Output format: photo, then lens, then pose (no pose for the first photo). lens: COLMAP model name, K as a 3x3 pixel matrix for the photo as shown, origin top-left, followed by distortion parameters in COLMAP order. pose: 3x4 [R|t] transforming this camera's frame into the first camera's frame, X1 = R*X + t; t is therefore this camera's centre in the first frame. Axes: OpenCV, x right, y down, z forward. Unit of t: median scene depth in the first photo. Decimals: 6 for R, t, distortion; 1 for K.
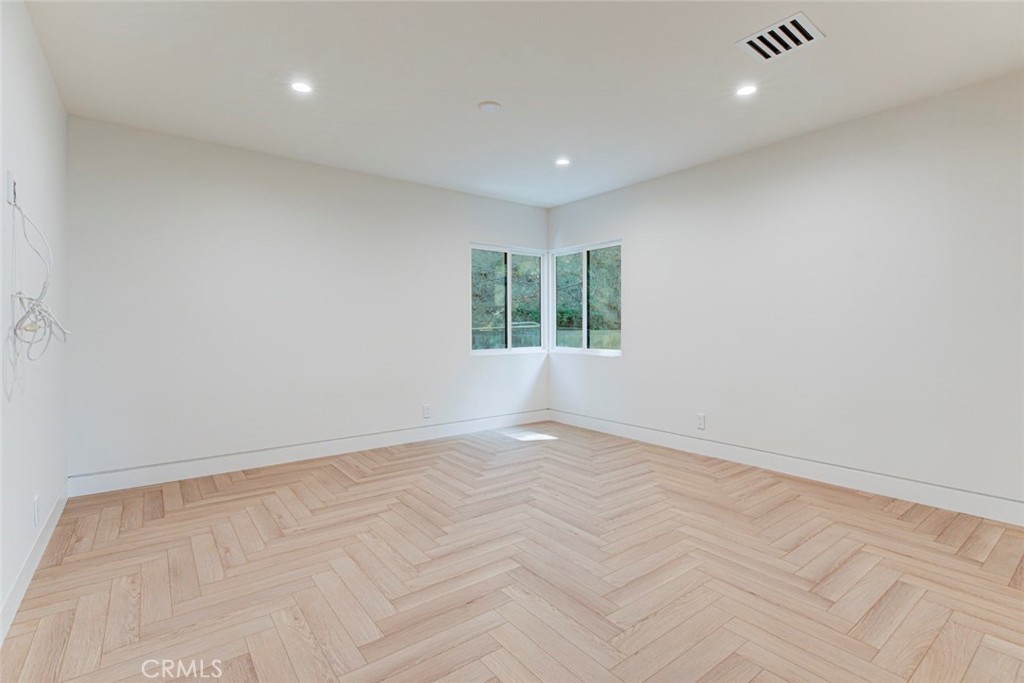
lens RADIAL K [[474.7, 0, 510.0], [0, 474.7, 341.5], [0, 0, 1]] dist [-0.005187, -0.000454]
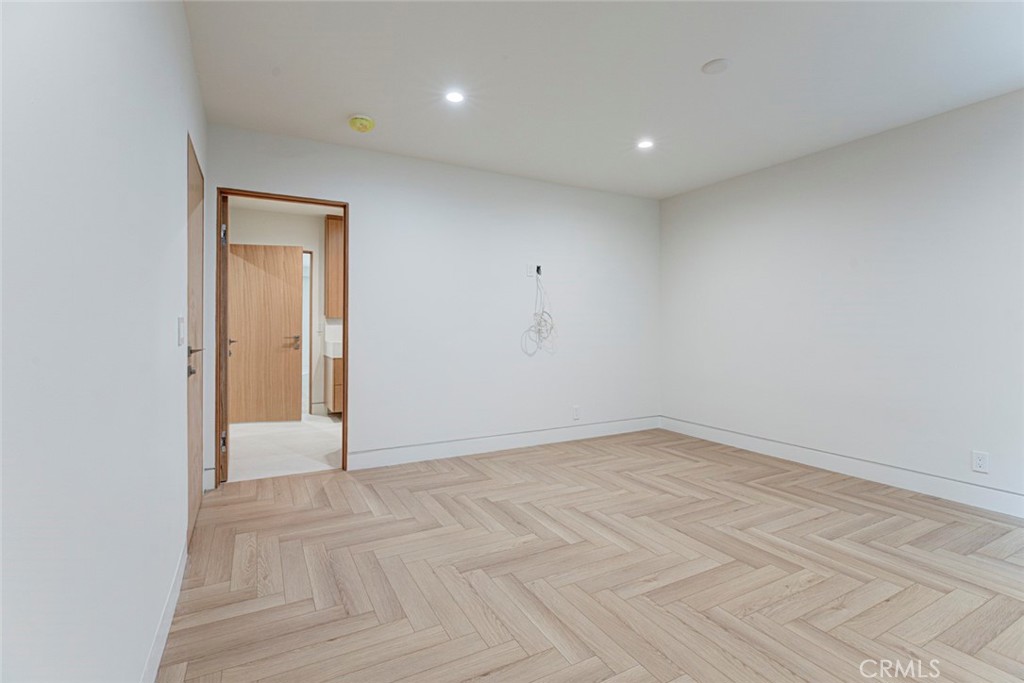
lens RADIAL K [[474.7, 0, 515.2], [0, 474.7, 336.5], [0, 0, 1]] dist [-0.005187, -0.000454]
pose [[-0.144804, 0.023252, -0.989187, 0.832578], [-0.033182, 0.999047, 0.028341, -0.024108], [0.988904, 0.036927, -0.143894, 0.757442]]
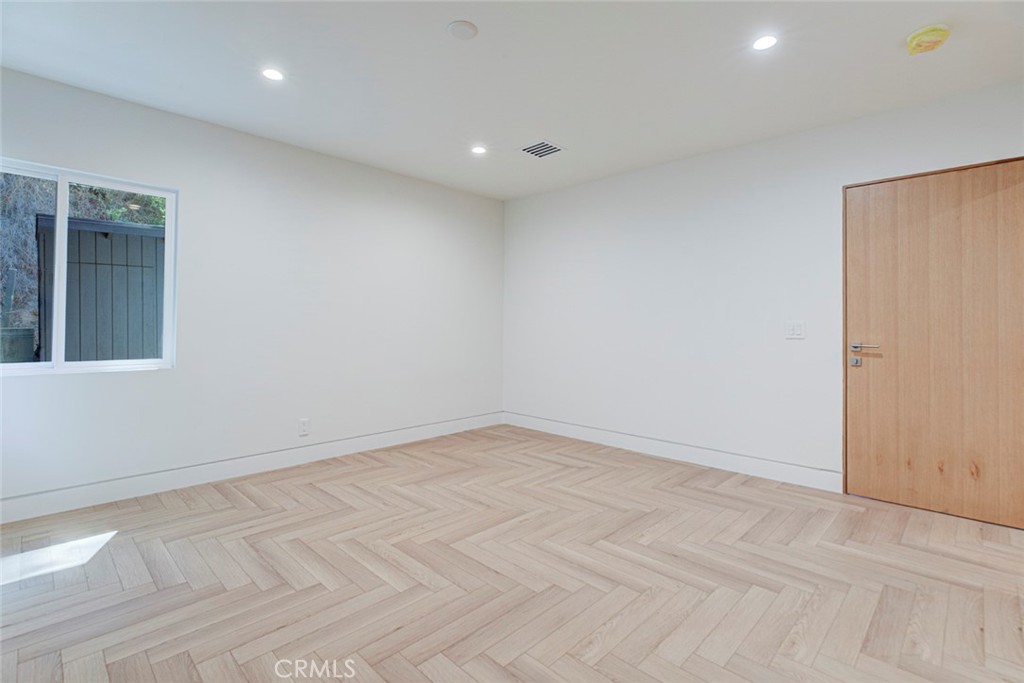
lens RADIAL K [[474.7, 0, 509.1], [0, 474.7, 331.1], [0, 0, 1]] dist [-0.005187, -0.000454]
pose [[-0.138356, -0.008344, 0.990347, -0.782396], [0.024990, 0.999617, 0.011913, -0.026892], [-0.990067, 0.026397, -0.138094, 1.013980]]
